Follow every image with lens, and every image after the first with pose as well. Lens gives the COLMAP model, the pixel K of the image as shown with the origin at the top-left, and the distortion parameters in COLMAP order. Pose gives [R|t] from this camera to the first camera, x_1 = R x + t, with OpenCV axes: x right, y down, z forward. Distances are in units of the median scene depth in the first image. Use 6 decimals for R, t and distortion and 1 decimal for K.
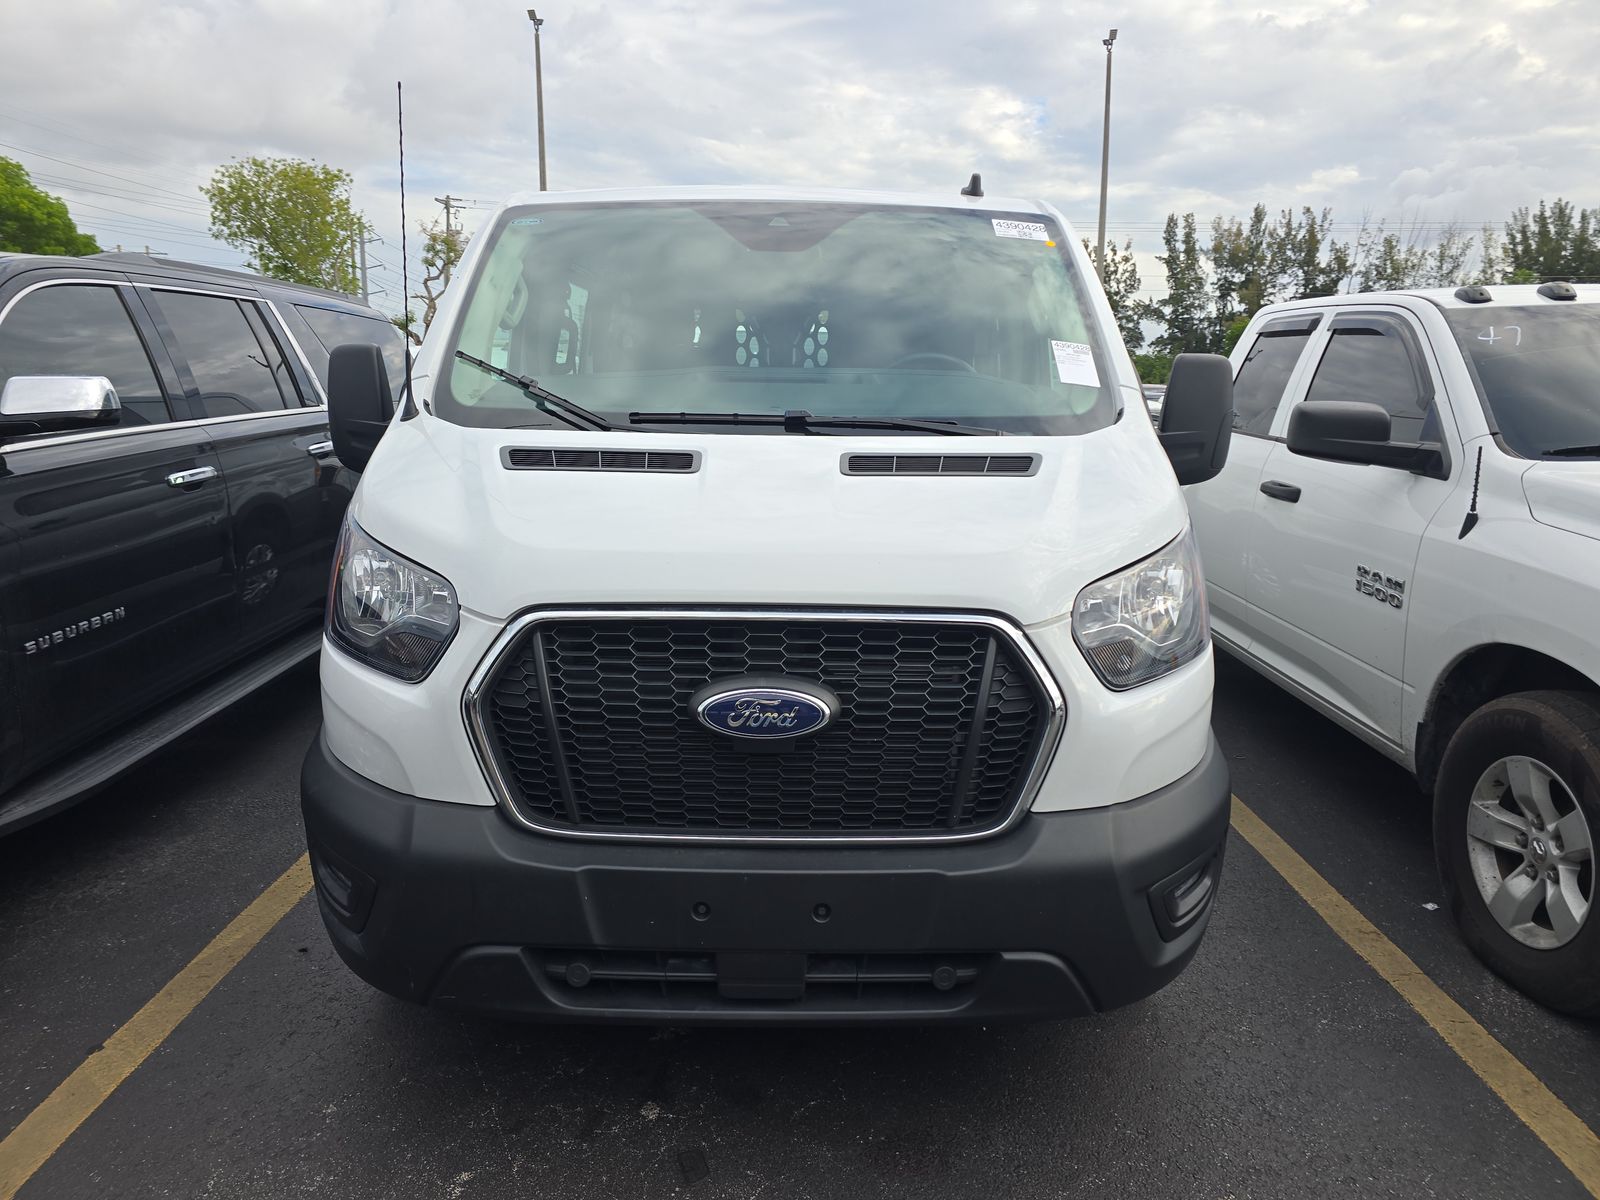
lens RADIAL K [[1073.3, 0, 793.7], [0, 1073.3, 598.9], [0, 0, 1]] dist [0.064197, -0.056373]
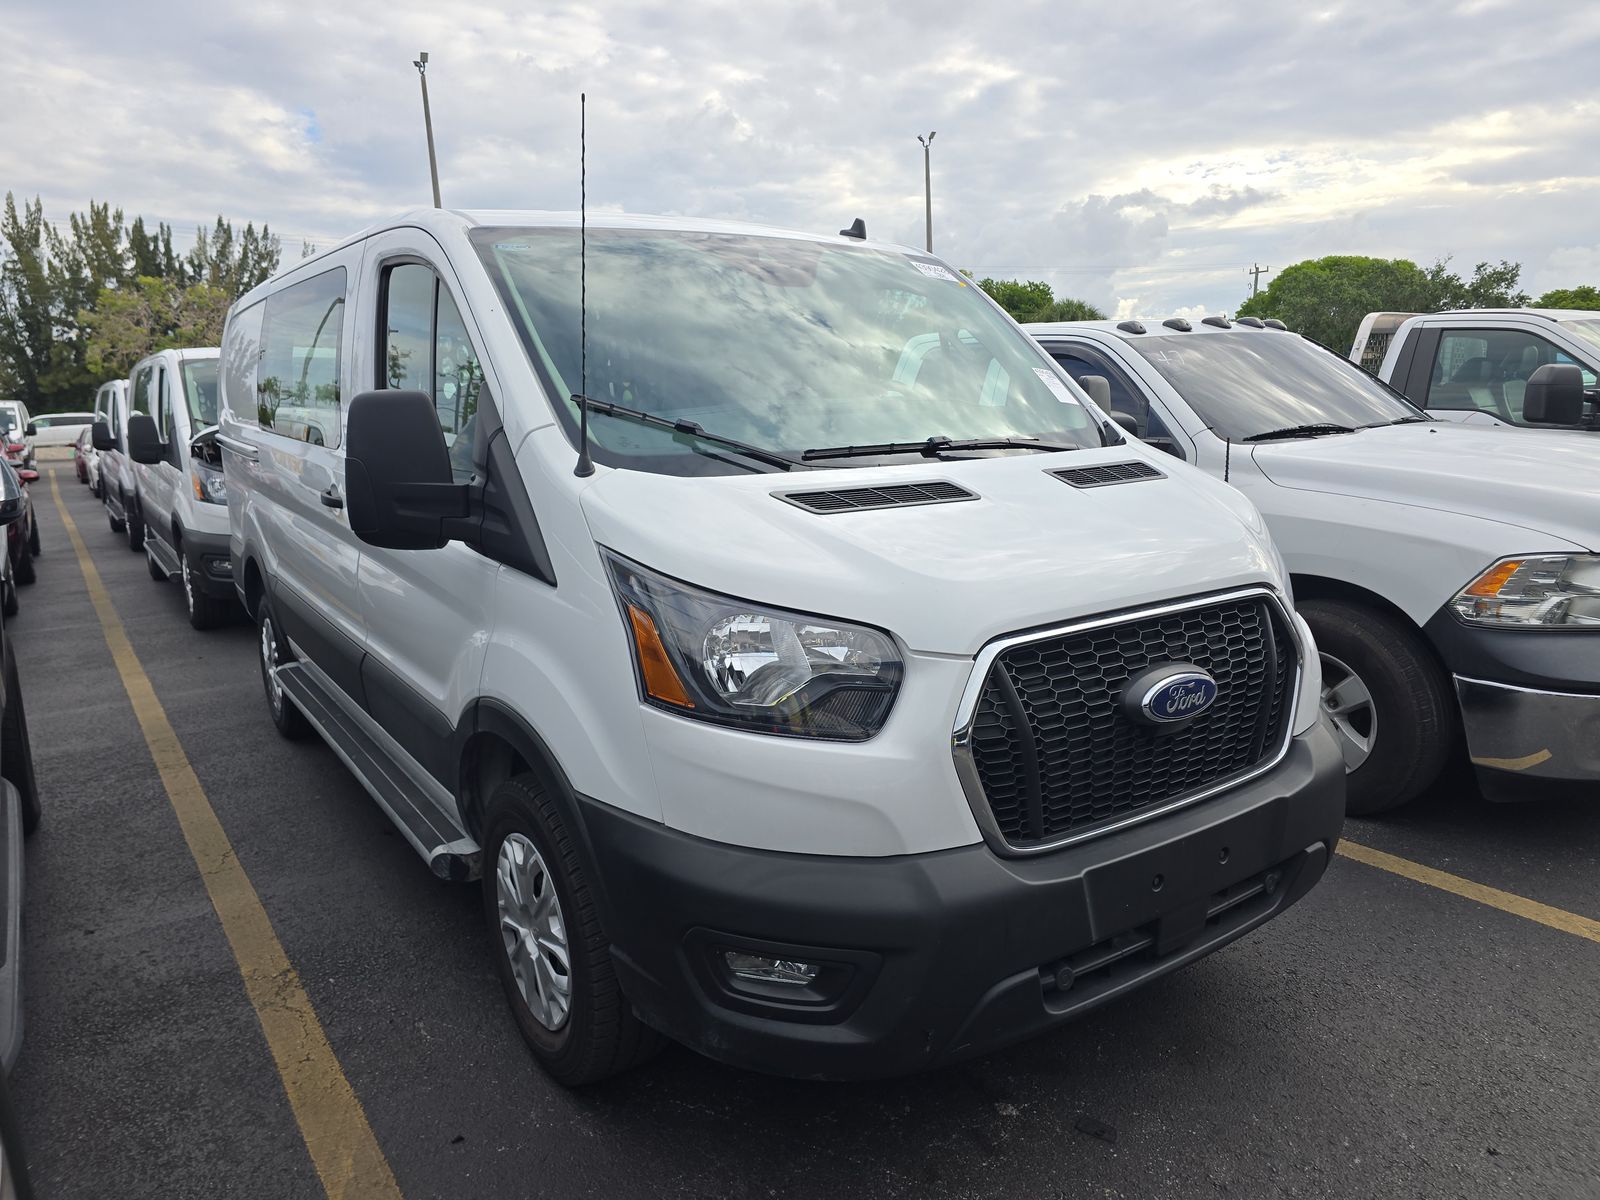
lens RADIAL K [[1073.3, 0, 802.2], [0, 1073.3, 601.8], [0, 0, 1]] dist [0.064197, -0.056373]
pose [[0.824797, -0.141806, 0.547357, -0.806065], [0.150841, 0.988141, 0.028704, -0.071941], [-0.544937, 0.058889, 0.836407, 0.205946]]
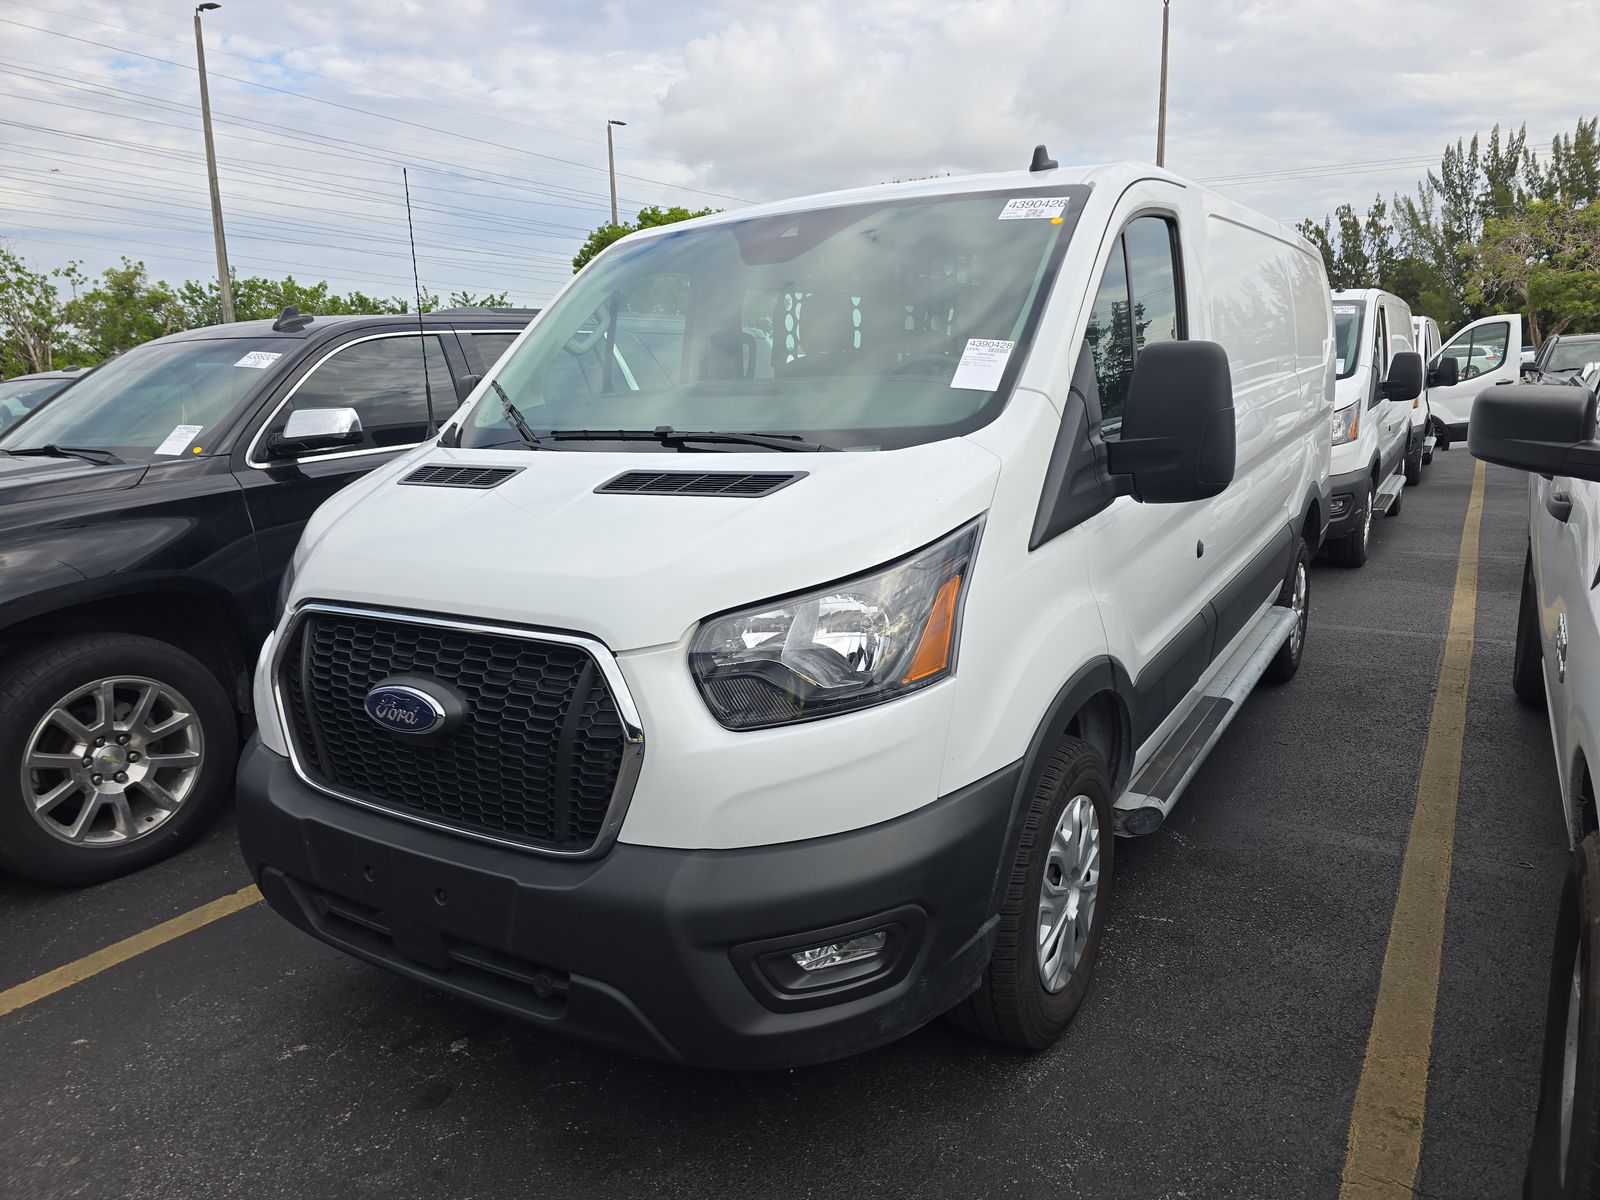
lens RADIAL K [[1073.3, 0, 802.2], [0, 1073.3, 595.6], [0, 0, 1]] dist [0.064197, -0.056373]
pose [[0.841169, 0.063980, -0.536975, 0.762591], [-0.059033, 0.997906, 0.026424, -0.053964], [0.537541, 0.009472, 0.843185, 0.224300]]
